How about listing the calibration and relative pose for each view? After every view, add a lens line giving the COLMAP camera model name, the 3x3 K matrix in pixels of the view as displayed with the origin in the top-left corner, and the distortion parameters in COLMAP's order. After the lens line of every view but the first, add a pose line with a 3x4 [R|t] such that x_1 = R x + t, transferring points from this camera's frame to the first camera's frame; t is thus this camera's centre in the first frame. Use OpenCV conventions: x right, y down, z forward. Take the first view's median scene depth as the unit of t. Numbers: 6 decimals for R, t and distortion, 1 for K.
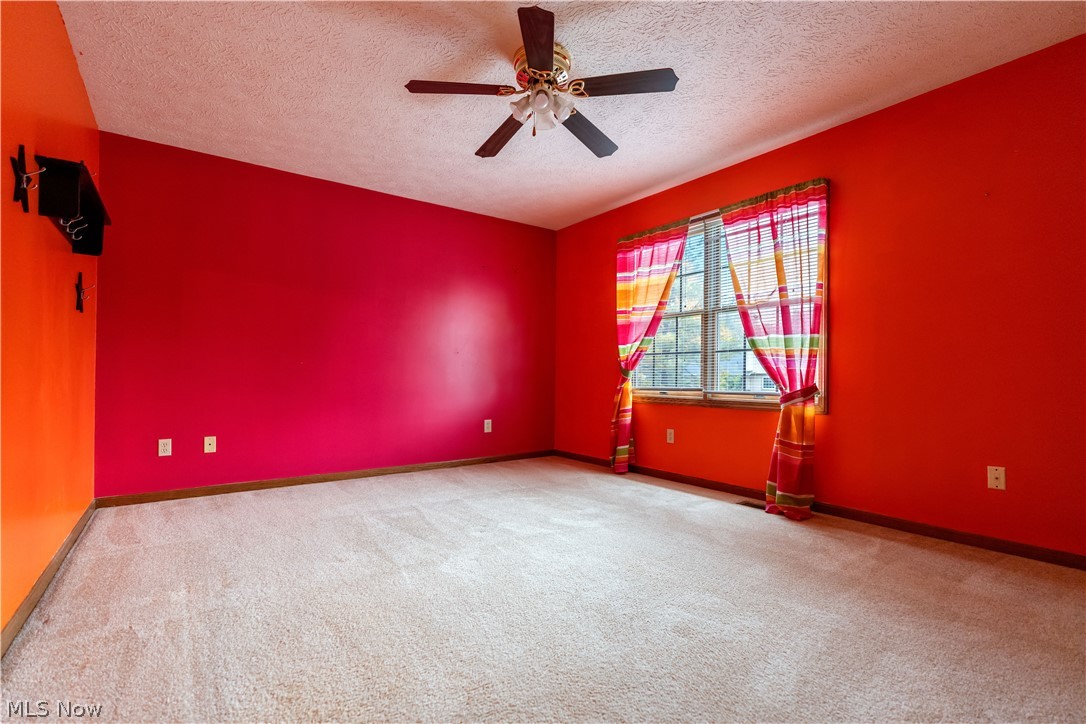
lens RADIAL K [[493.9, 0, 540.4], [0, 493.9, 371.4], [0, 0, 1]] dist [-0.001129, 0.000303]
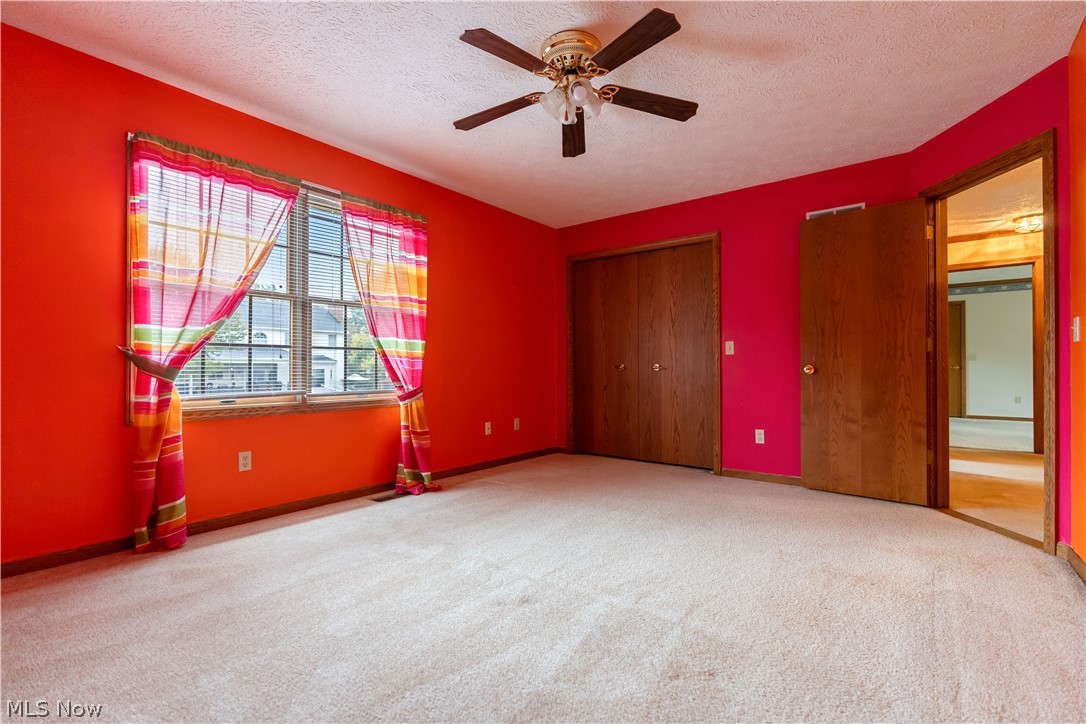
lens RADIAL K [[493.9, 0, 540.4], [0, 493.9, 371.4], [0, 0, 1]] dist [-0.001129, 0.000303]
pose [[-0.264302, 0.004349, 0.964430, -0.586767], [0.005859, 0.999979, -0.002904, 0.006326], [-0.964422, 0.004884, -0.264321, 0.851435]]
